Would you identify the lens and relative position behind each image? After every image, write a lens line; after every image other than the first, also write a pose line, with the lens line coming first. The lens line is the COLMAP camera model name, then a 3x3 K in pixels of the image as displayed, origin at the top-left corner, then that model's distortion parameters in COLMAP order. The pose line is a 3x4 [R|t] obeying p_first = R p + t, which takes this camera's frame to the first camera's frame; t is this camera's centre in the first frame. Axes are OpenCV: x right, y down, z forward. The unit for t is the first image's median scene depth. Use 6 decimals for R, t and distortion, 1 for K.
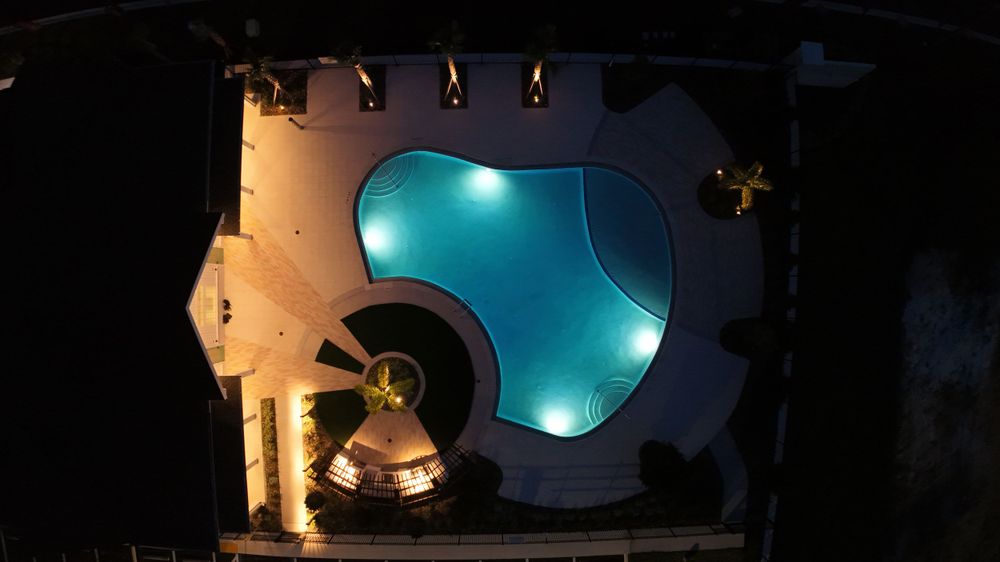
lens RADIAL K [[535.7, 0, 500.4], [0, 535.7, 295.1], [0, 0, 1]] dist [-0.143196, 0.011314]
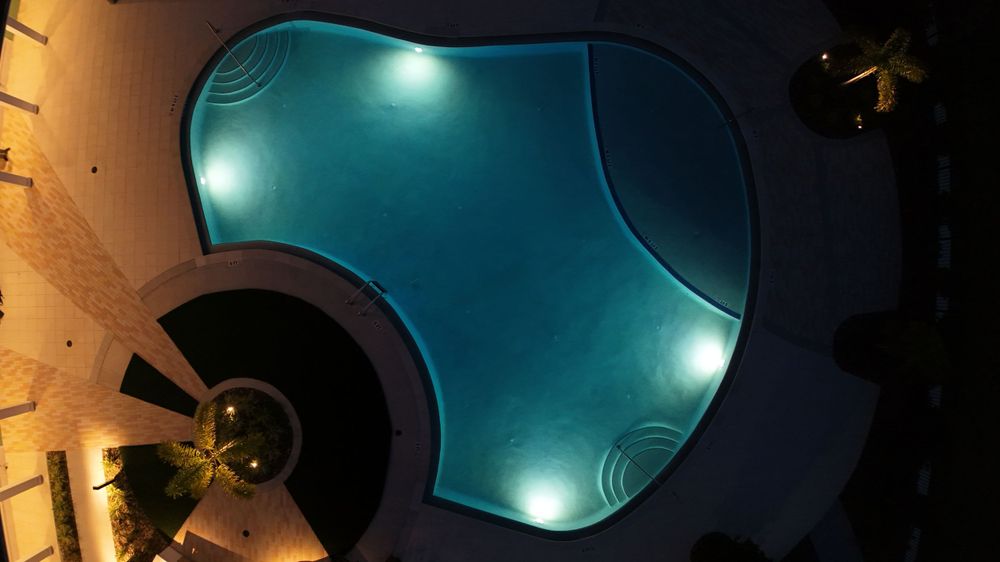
lens RADIAL K [[535.7, 0, 500.4], [0, 535.7, 295.1], [0, 0, 1]] dist [-0.143196, 0.011314]
pose [[0.999974, -0.007203, -0.000266, 0.063631], [0.007205, 0.999955, 0.006183, 0.019579], [0.000222, -0.006185, 0.999981, 0.465858]]
